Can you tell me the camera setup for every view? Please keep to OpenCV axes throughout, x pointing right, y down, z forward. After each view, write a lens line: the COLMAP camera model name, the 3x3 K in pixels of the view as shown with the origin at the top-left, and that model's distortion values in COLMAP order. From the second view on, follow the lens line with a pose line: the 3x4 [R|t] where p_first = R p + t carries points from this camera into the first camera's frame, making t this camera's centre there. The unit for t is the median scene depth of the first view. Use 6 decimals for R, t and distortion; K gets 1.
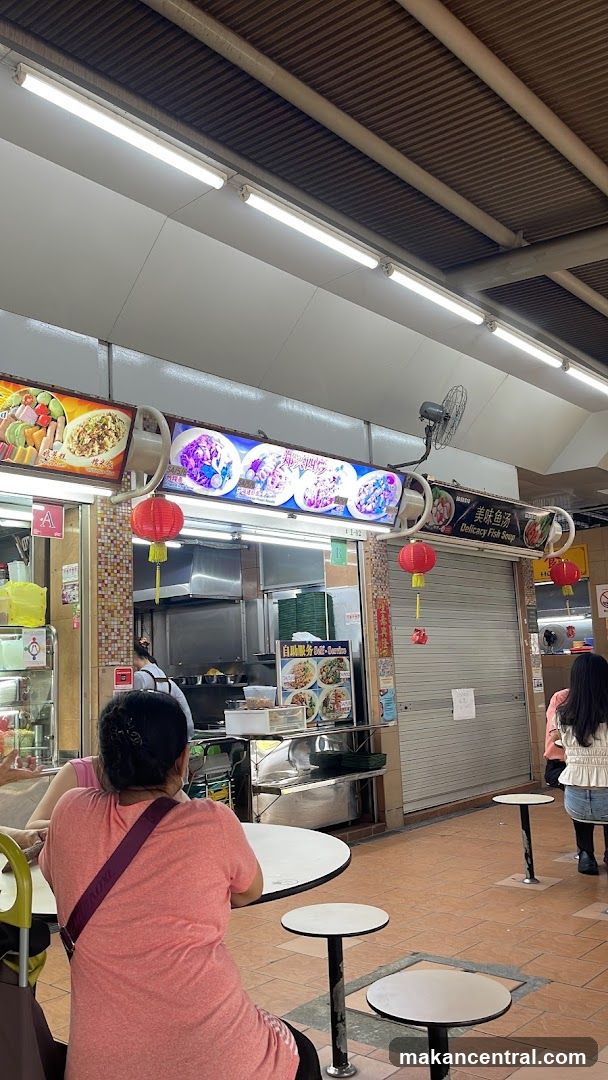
lens RADIAL K [[889.9, 0, 304.0], [0, 889.9, 540.0], [0, 0, 1]] dist [0.119322, 0.000278]
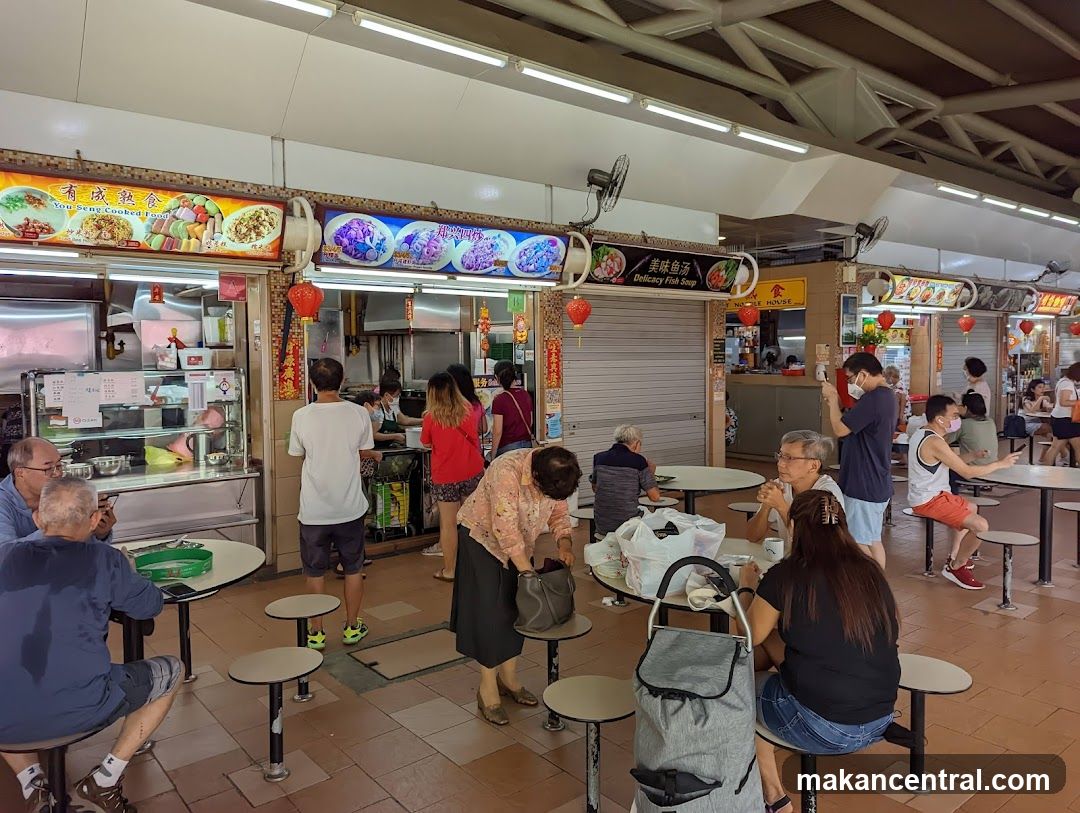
lens RADIAL K [[808.8, 0, 544.2], [0, 808.8, 392.8], [0, 0, 1]] dist [0.092131, -0.009609]
pose [[0.985716, 0.046629, -0.161830, 0.293138], [-0.013094, 0.979217, 0.202392, -0.097866], [0.167904, -0.197382, 0.965841, -0.081005]]
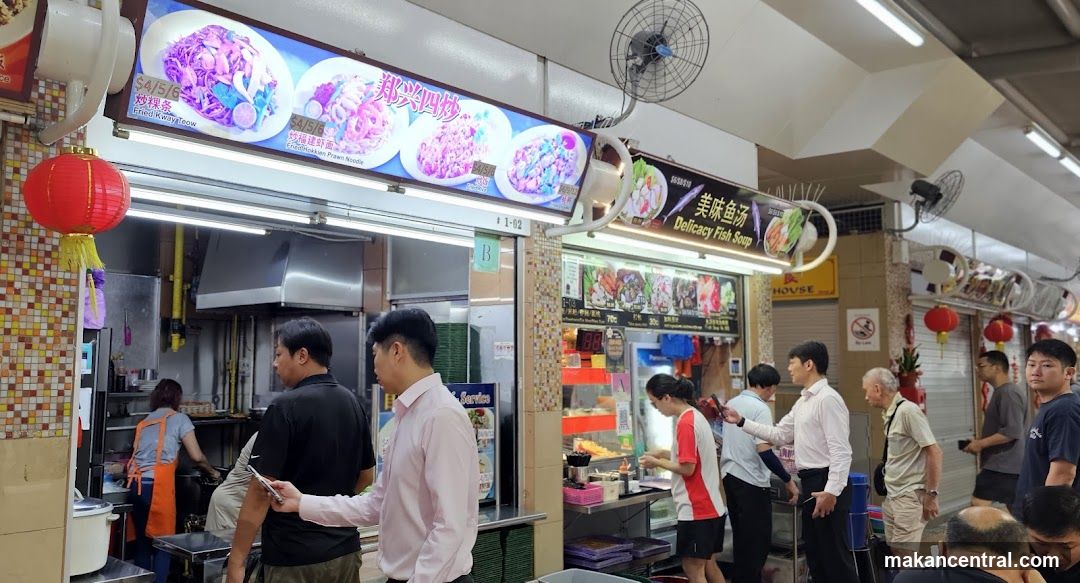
lens RADIAL K [[853.3, 0, 446.3], [0, 853.3, 294.2], [0, 0, 1]] dist [0.074127, -0.001526]
pose [[0.995844, 0.048950, -0.076799, 0.067854], [-0.043783, 0.996753, 0.067571, 0.004036], [0.079857, -0.063928, 0.994754, 0.408880]]
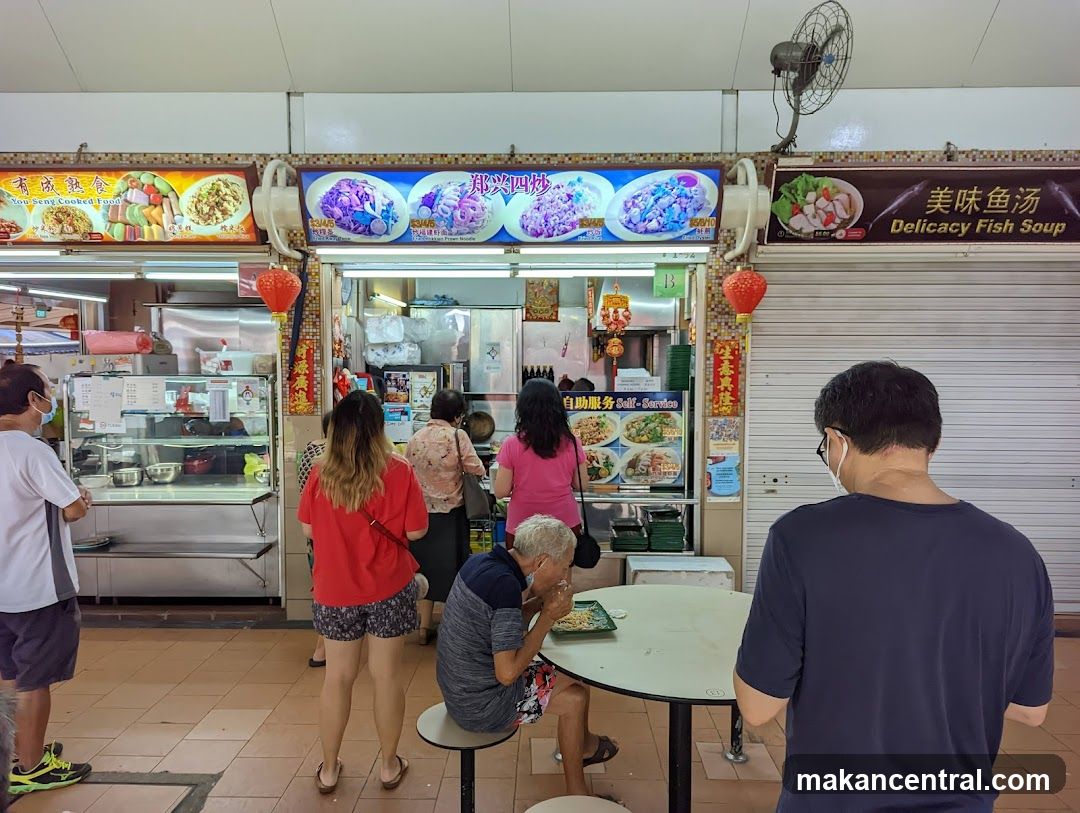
lens RADIAL K [[787.0, 0, 518.1], [0, 787.0, 406.5], [0, 0, 1]] dist [0.083317, -0.059768]
pose [[0.635804, 0.097290, -0.765694, 0.567586], [0.084020, 0.977405, 0.193957, -0.027479], [0.767264, -0.187652, 0.613264, 0.508814]]
